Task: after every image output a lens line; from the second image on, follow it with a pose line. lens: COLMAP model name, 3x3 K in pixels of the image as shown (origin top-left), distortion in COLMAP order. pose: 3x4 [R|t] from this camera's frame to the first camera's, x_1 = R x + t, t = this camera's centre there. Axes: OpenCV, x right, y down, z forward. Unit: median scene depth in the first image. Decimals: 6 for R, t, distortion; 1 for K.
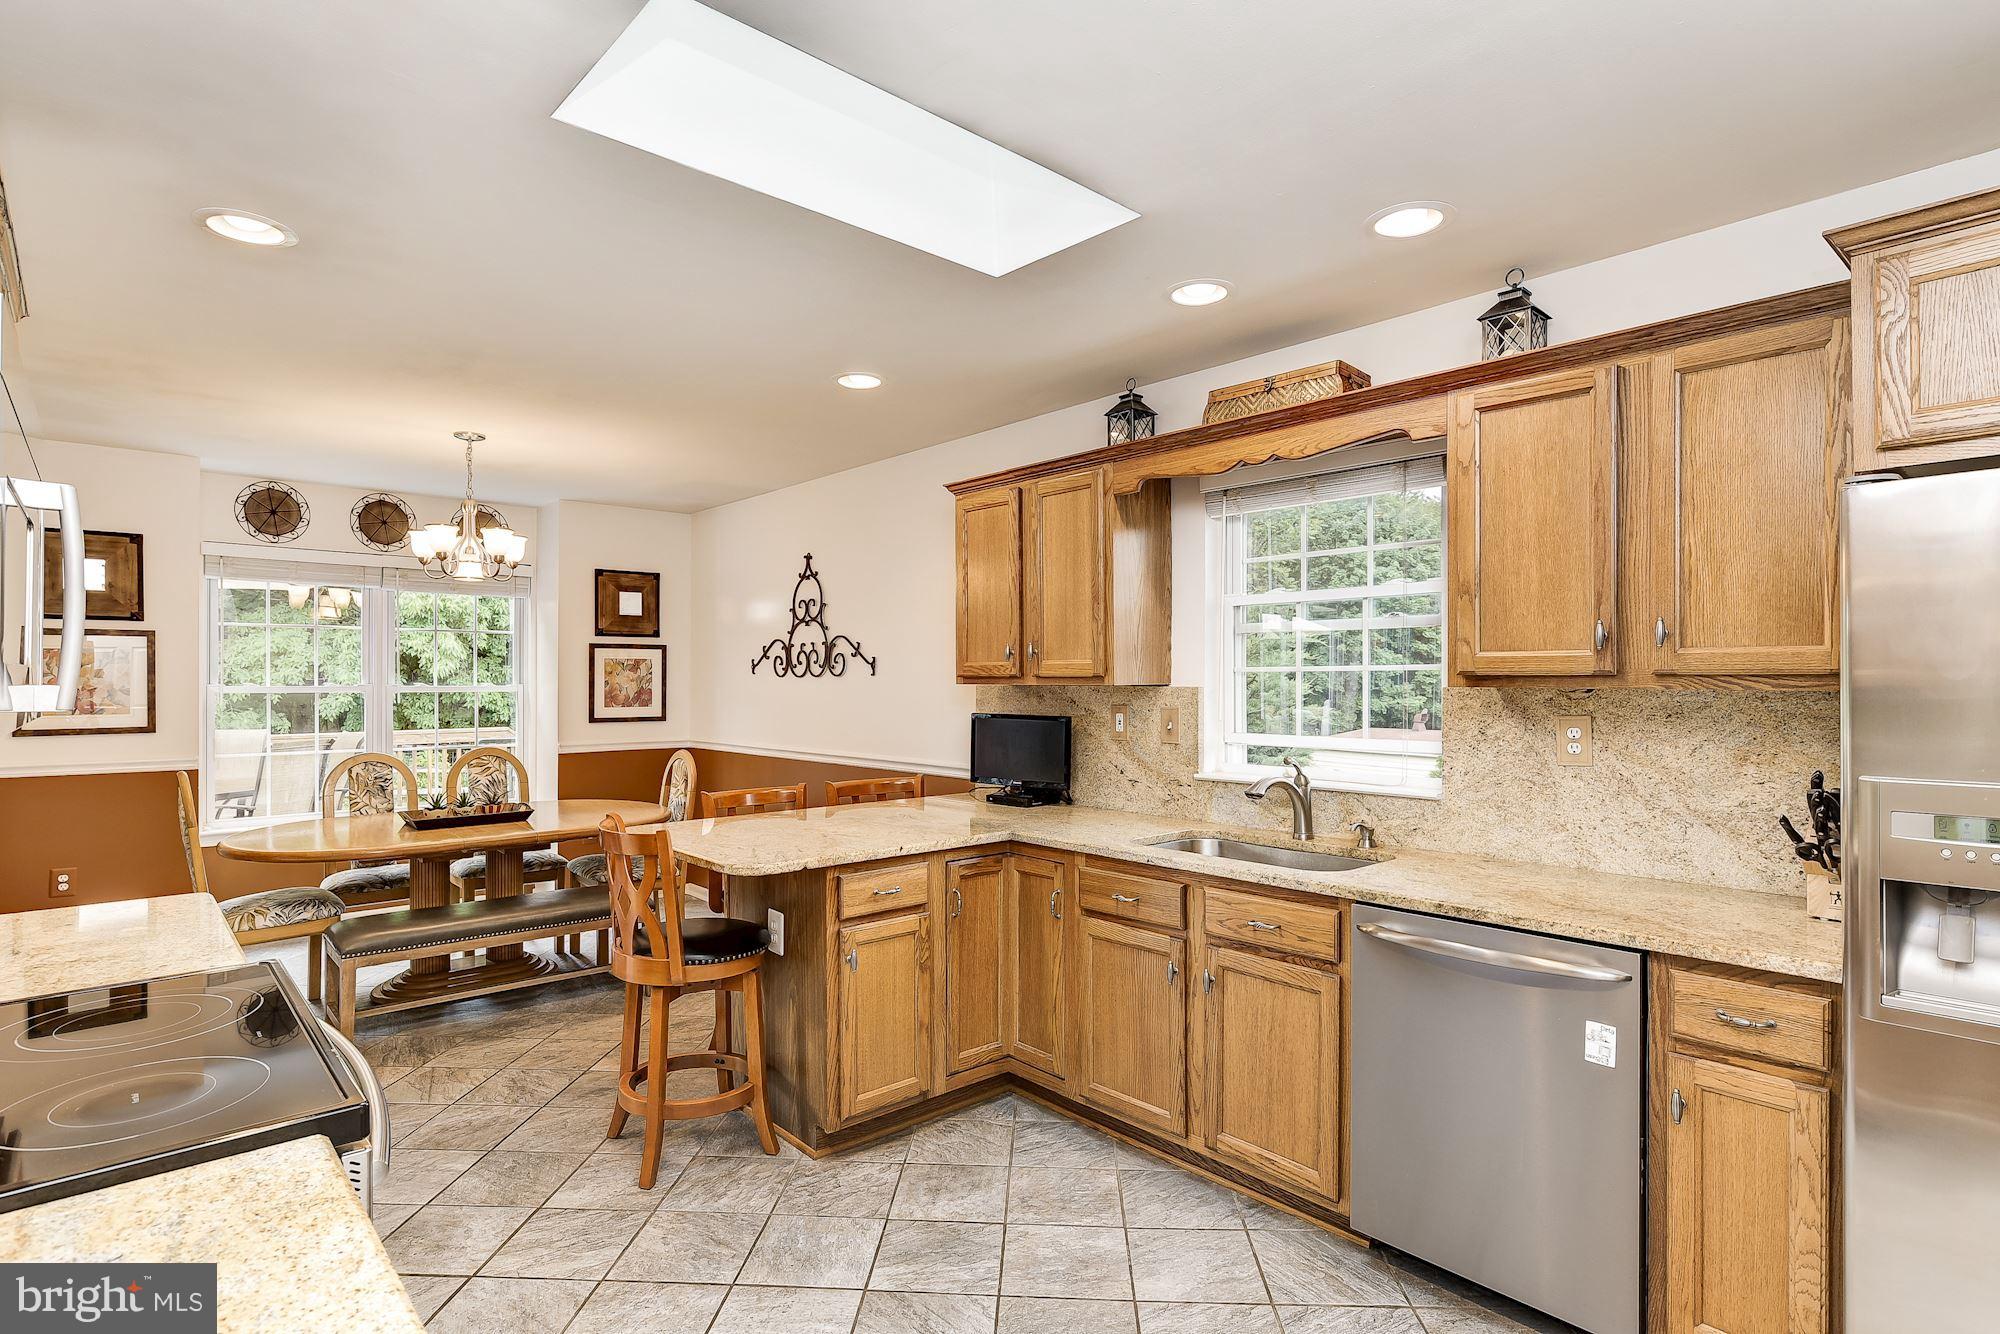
lens RADIAL K [[1004.4, 0, 1013.9], [0, 1004.4, 675.9], [0, 0, 1]] dist [-0.005633, 0.004293]
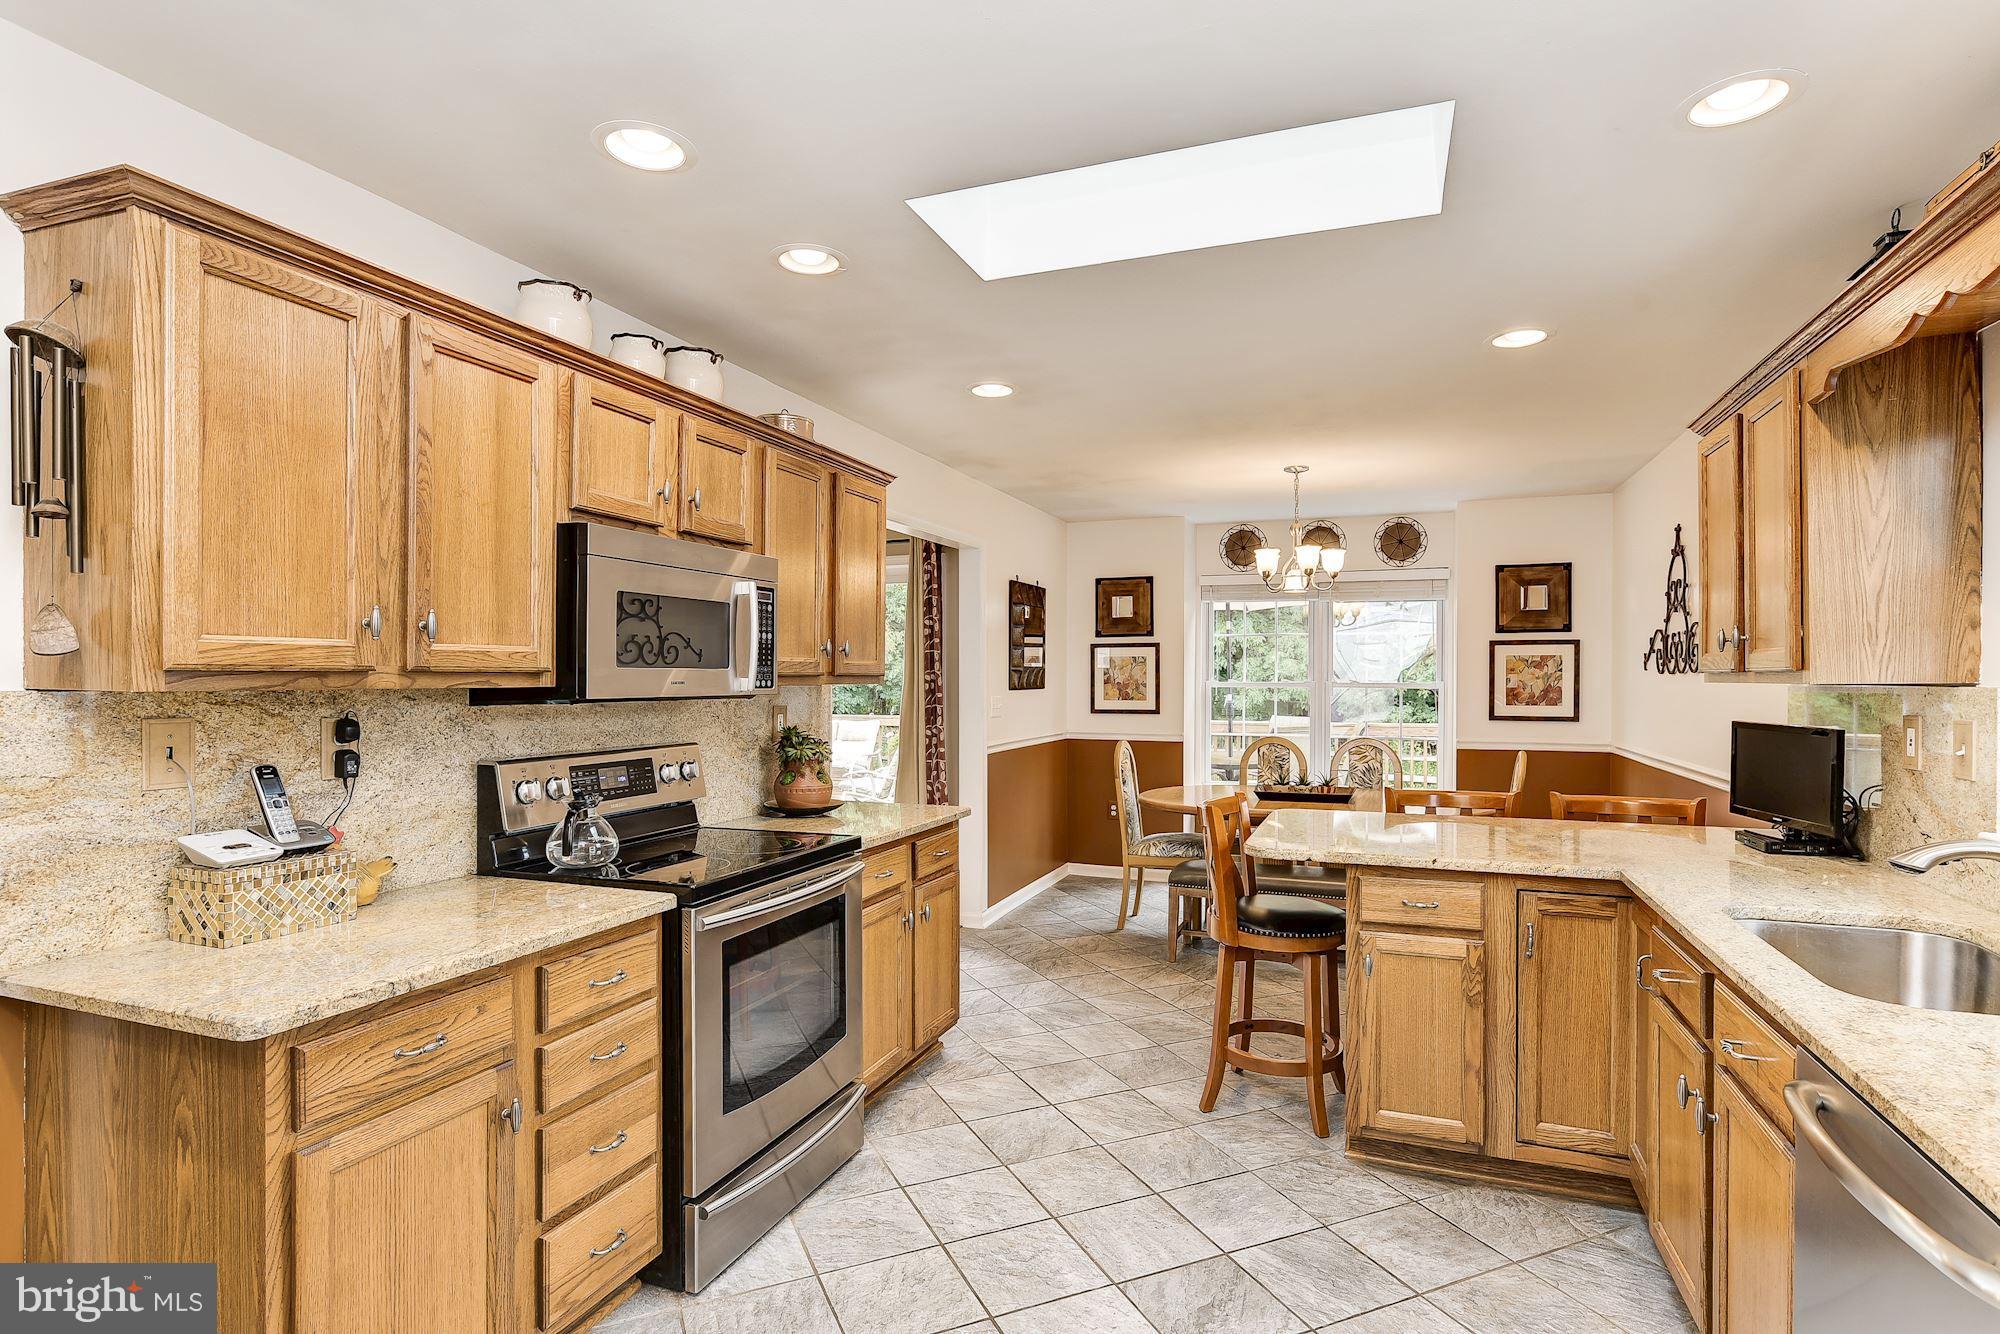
lens RADIAL K [[1004.4, 0, 994.9], [0, 1004.4, 675.5], [0, 0, 1]] dist [-0.005633, 0.004293]
pose [[0.454453, -0.001306, -0.890770, 0.410972], [0.002208, 0.999998, -0.000339, 0.002413], [0.890768, -0.001813, 0.454455, 0.184126]]
